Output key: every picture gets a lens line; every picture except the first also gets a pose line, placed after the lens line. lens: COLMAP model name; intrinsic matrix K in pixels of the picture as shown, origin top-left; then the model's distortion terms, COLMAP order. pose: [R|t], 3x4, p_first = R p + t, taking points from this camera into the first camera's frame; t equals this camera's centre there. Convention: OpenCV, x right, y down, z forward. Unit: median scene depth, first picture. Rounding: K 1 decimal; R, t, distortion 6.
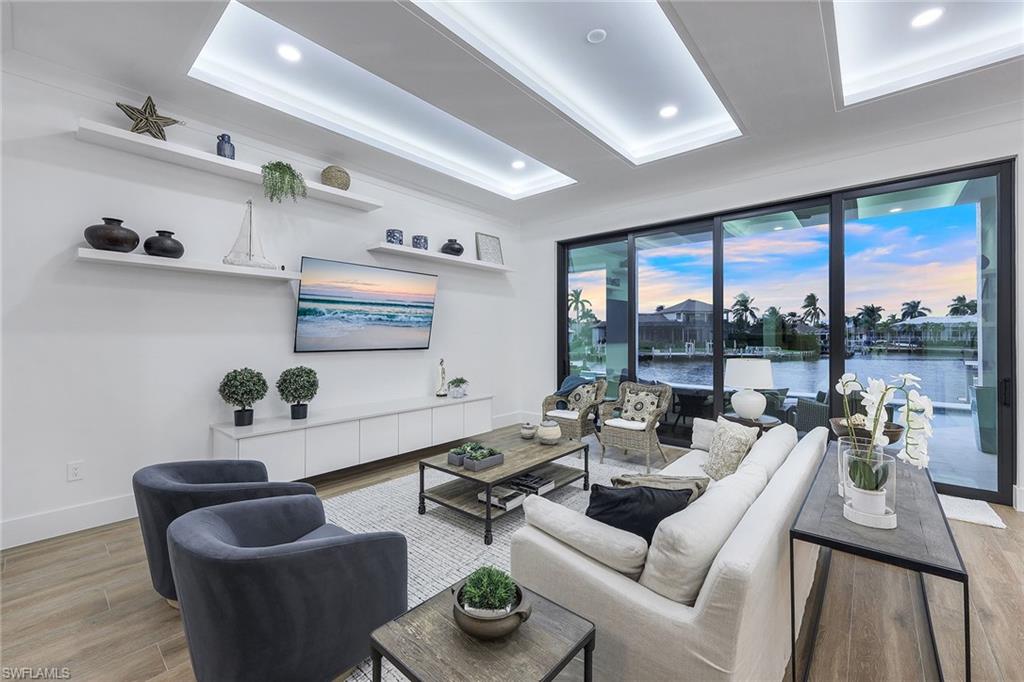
lens RADIAL K [[413.6, 0, 509.0], [0, 413.6, 337.7], [0, 0, 1]] dist [-0.000184, 0.000035]
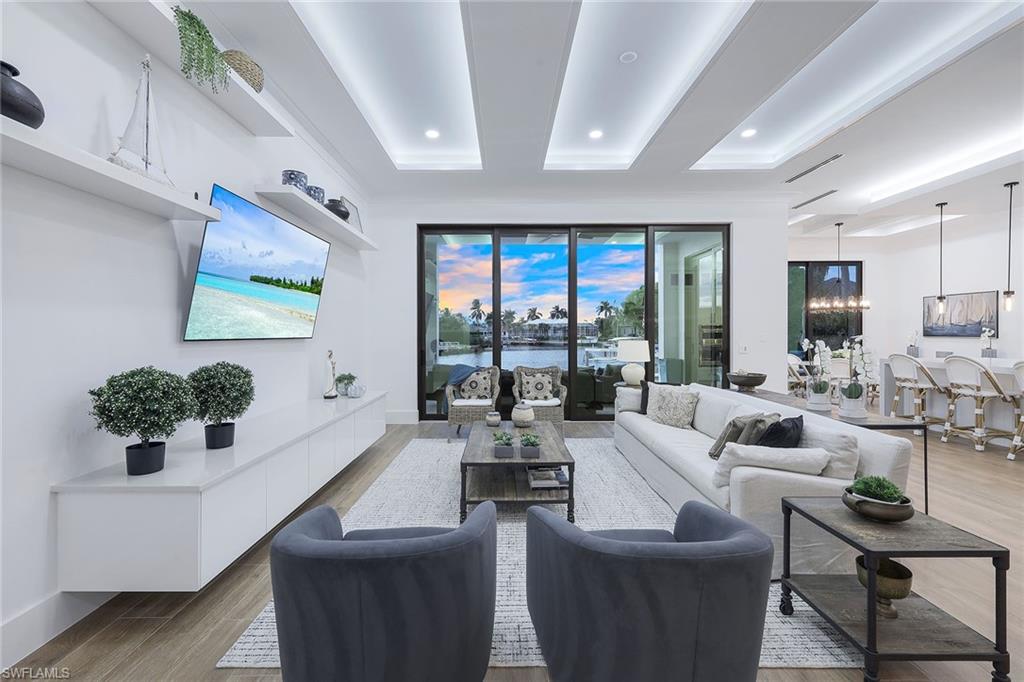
lens RADIAL K [[421.1, 0, 510.4], [0, 421.1, 336.1], [0, 0, 1]] dist [-0.000792, 0.000135]
pose [[0.740939, -0.005937, 0.671546, -0.445319], [0.004957, 0.999982, 0.003371, 0.022845], [-0.671554, 0.000831, 0.740955, 0.183714]]
